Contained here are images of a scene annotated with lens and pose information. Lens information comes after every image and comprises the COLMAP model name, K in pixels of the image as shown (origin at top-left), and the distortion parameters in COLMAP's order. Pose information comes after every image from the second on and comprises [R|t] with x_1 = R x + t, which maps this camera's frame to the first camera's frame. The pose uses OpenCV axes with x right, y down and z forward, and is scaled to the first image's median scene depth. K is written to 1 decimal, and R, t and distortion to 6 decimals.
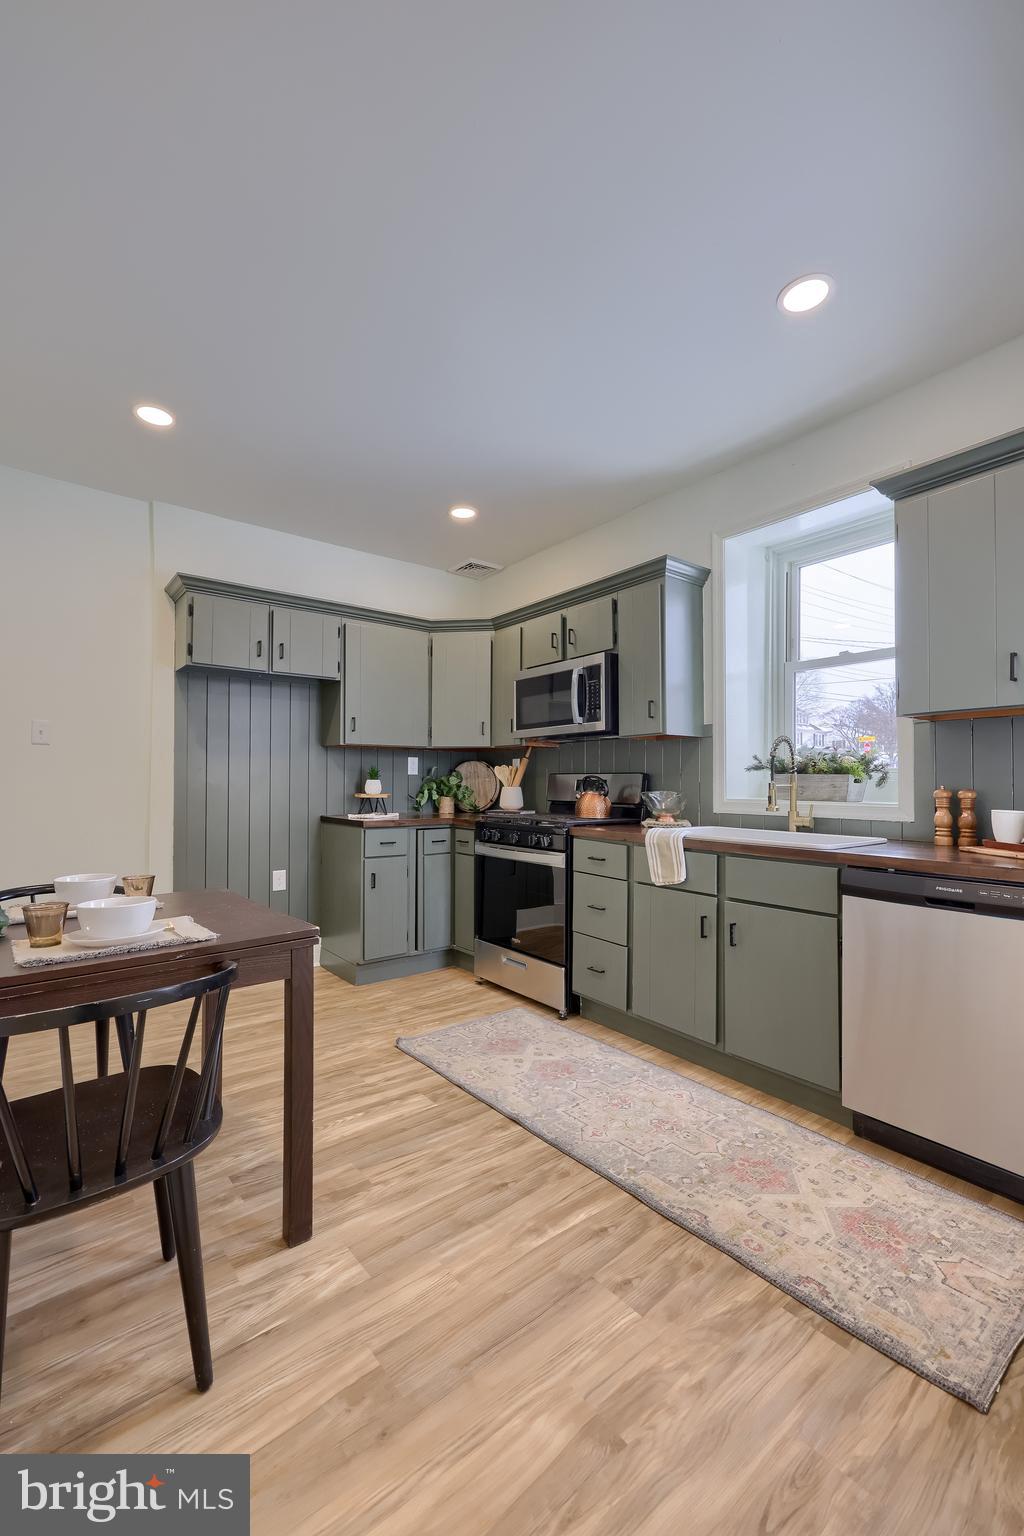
lens RADIAL K [[633.4, 0, 512.0], [0, 633.4, 768.0], [0, 0, 1]] dist [0.002394, 0.000452]
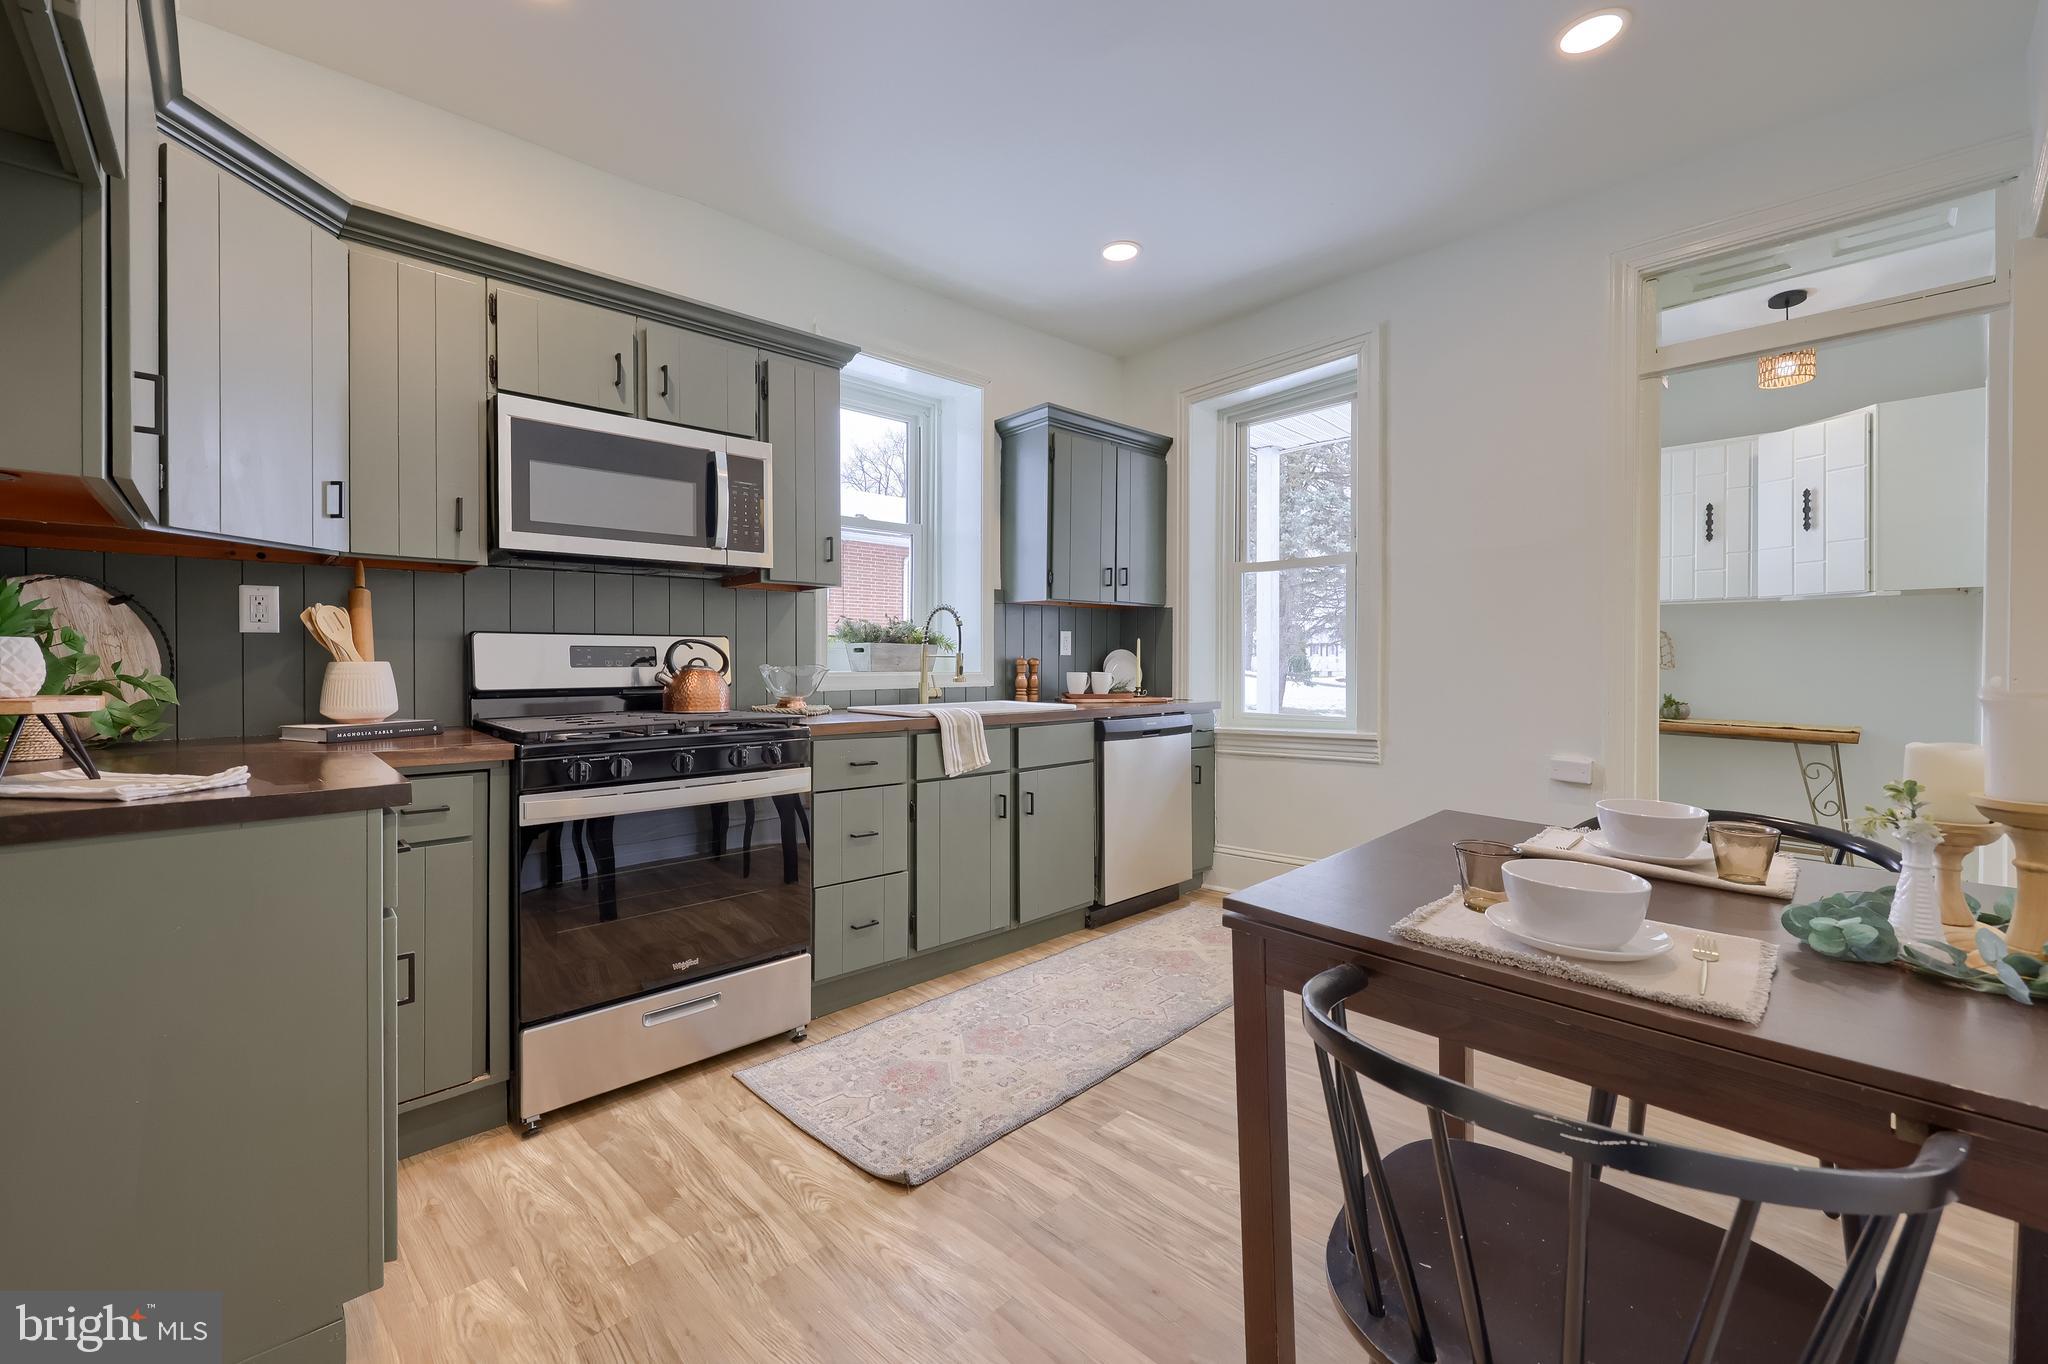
lens RADIAL K [[834.8, 0, 1013.5], [0, 834.8, 654.1], [0, 0, 1]] dist [-0.001386, -0.000124]
pose [[-0.090132, -0.002851, 0.995926, -0.875979], [-0.027110, 0.999632, 0.000408, 0.023230], [-0.995561, -0.026963, -0.090176, 1.041490]]
